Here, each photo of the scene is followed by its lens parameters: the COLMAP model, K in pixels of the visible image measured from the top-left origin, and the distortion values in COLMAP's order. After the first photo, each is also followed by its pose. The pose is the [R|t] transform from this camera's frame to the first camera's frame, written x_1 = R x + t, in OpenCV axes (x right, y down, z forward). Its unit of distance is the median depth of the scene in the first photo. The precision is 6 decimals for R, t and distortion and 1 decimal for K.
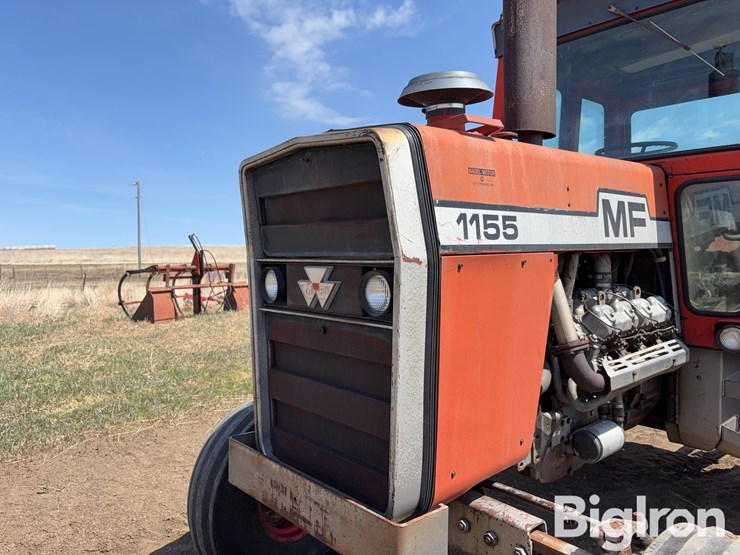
lens RADIAL K [[561.8, 0, 370.0], [0, 561.8, 277.5], [0, 0, 1]] dist [0.055134, -0.061422]
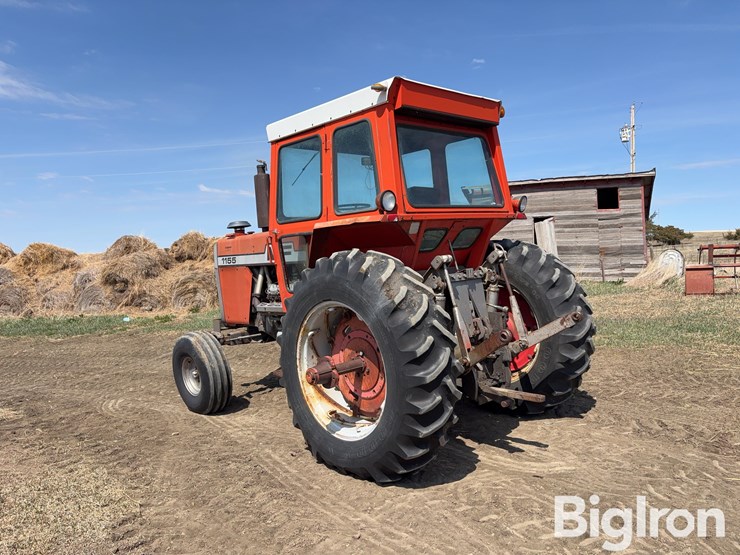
lens RADIAL K [[560.3, 0, 371.4], [0, 560.3, 272.1], [0, 0, 1]] dist [0.060299, -0.059203]
pose [[0.032225, 0.048885, -0.998284, 3.105659], [0.012919, 0.998699, 0.049322, -0.138501], [0.999397, -0.014486, 0.031552, 1.356542]]
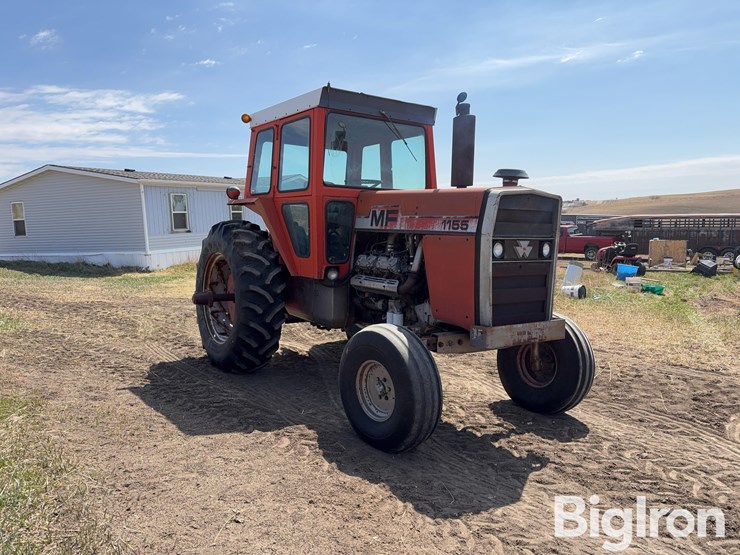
lens RADIAL K [[558.9, 0, 370.0], [0, 558.9, 277.5], [0, 0, 1]] dist [0.008161, 0.002535]
pose [[0.127210, -0.070742, 0.989350, -1.969502], [0.033983, 0.997179, 0.066932, -0.034709], [-0.991293, 0.025107, 0.129255, 1.016145]]
